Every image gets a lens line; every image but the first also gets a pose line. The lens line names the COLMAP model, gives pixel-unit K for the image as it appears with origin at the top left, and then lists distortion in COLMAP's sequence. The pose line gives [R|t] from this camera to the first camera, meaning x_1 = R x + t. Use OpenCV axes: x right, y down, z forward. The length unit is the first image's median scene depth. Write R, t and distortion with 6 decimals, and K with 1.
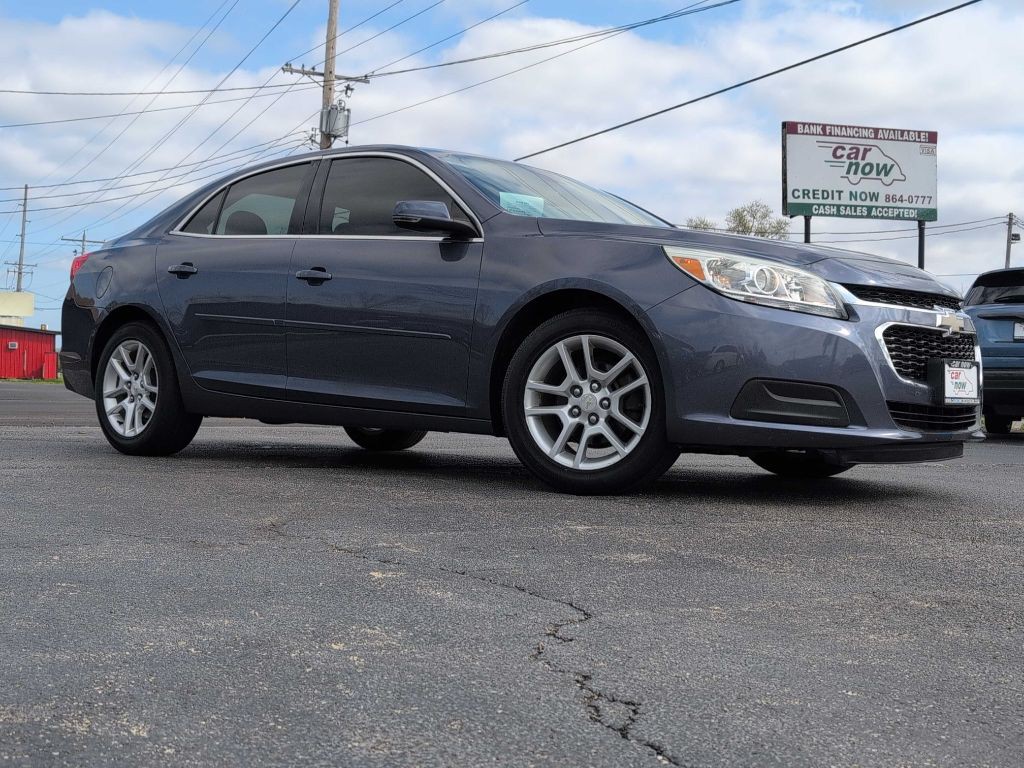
lens RADIAL K [[1325.2, 0, 514.1], [0, 1325.2, 385.5], [0, 0, 1]] dist [0.061784, -0.300244]
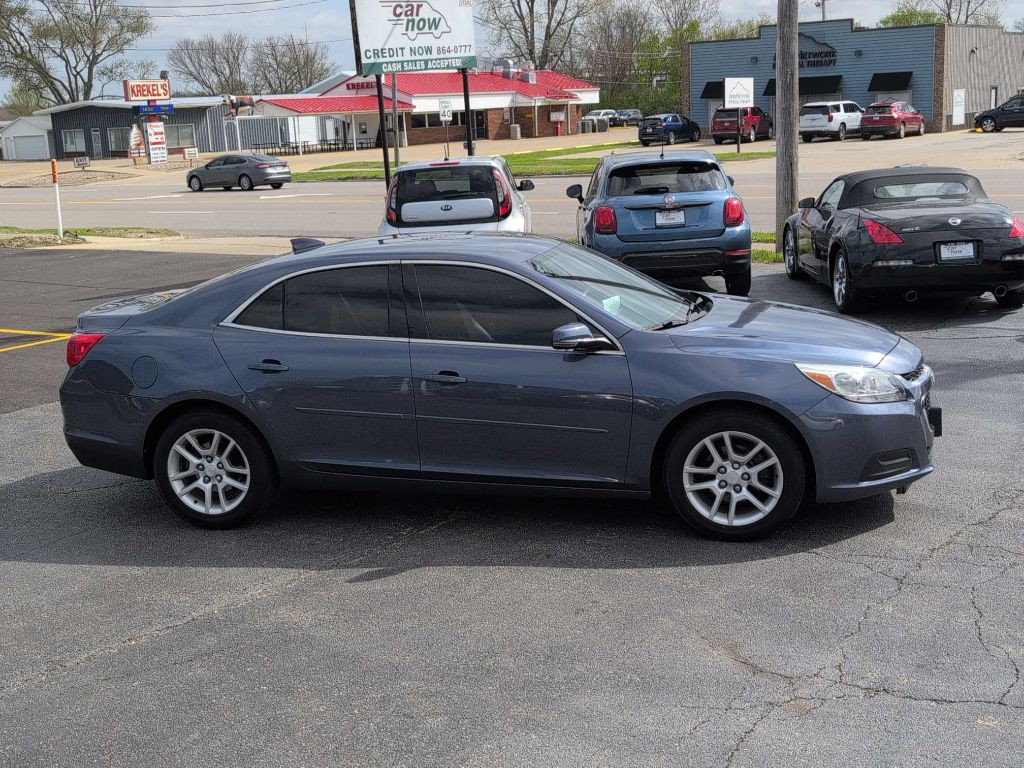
lens RADIAL K [[1377.3, 0, 456.8], [0, 1377.3, 385.0], [0, 0, 1]] dist [0.009457, -0.276252]
pose [[0.880986, -0.162257, 0.444451, -0.608195], [0.064530, 0.971787, 0.226862, -0.315121], [-0.468722, -0.171181, 0.866601, -0.067555]]
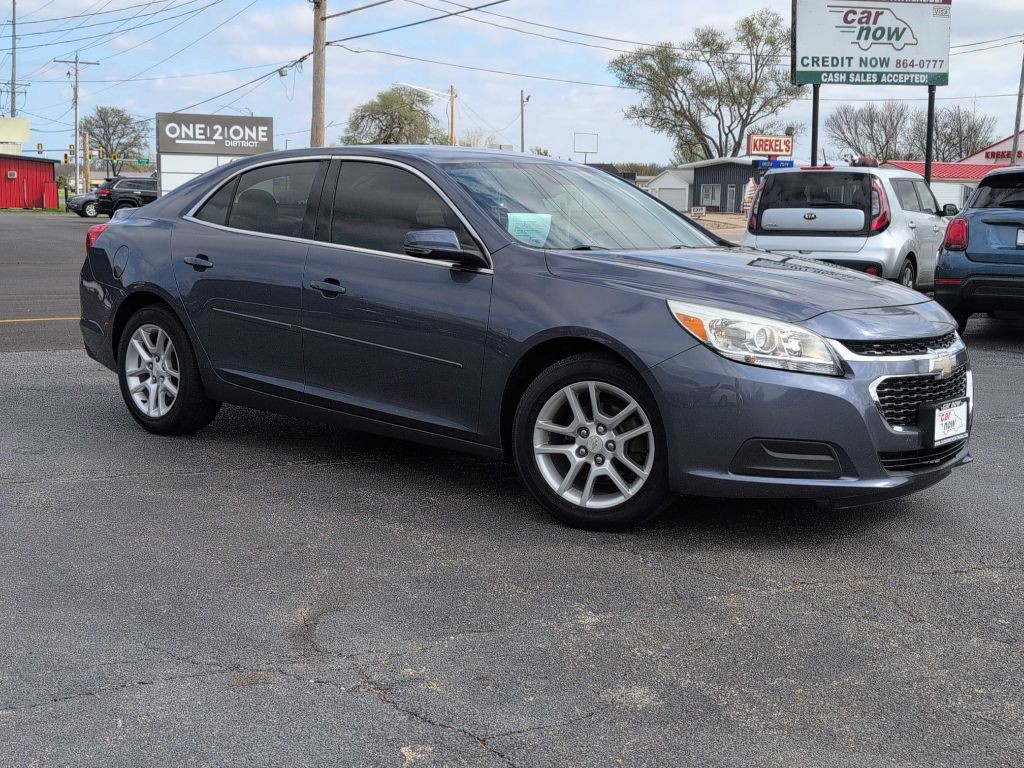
lens RADIAL K [[1327.9, 0, 507.5], [0, 1327.9, 382.9], [0, 0, 1]] dist [0.081215, -0.327975]
pose [[0.999936, -0.007777, -0.008198, -0.003247], [0.008931, 0.988386, 0.151704, -0.145546], [0.006923, -0.151767, 0.988392, -0.028087]]
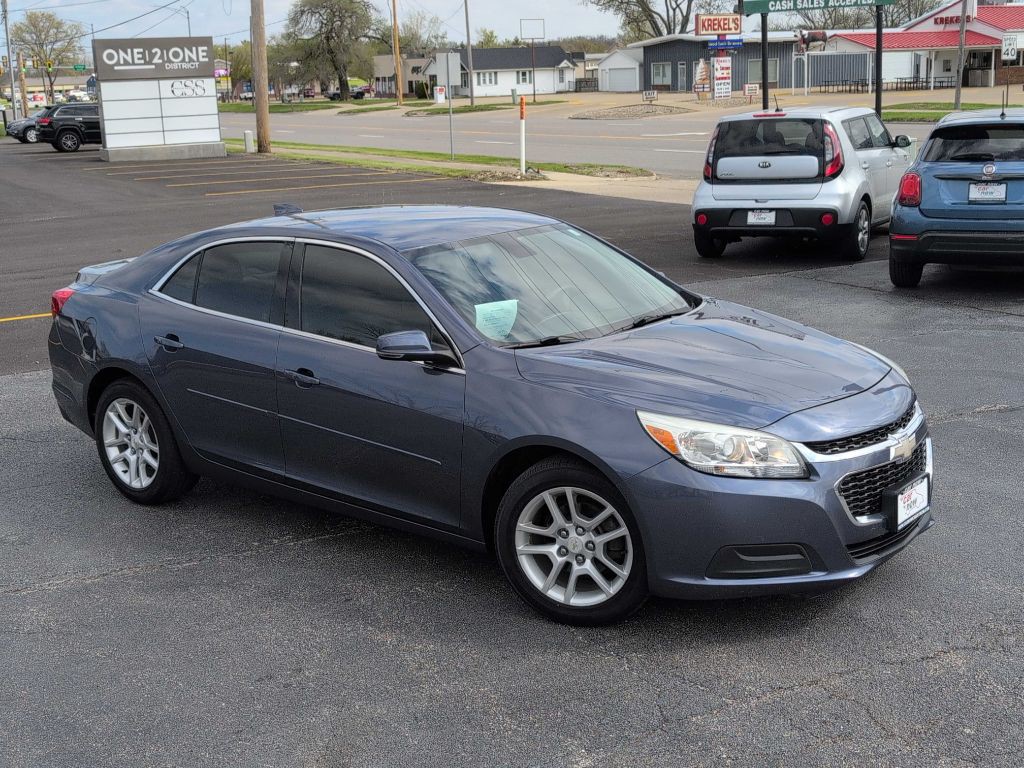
lens RADIAL K [[1334.9, 0, 513.1], [0, 1334.9, 367.5], [0, 0, 1]] dist [0.025701, -0.076375]
pose [[0.997237, -0.071344, 0.020722, -0.005191], [0.064338, 0.968813, 0.239293, -0.292985], [-0.037148, -0.237299, 0.970726, -0.023193]]
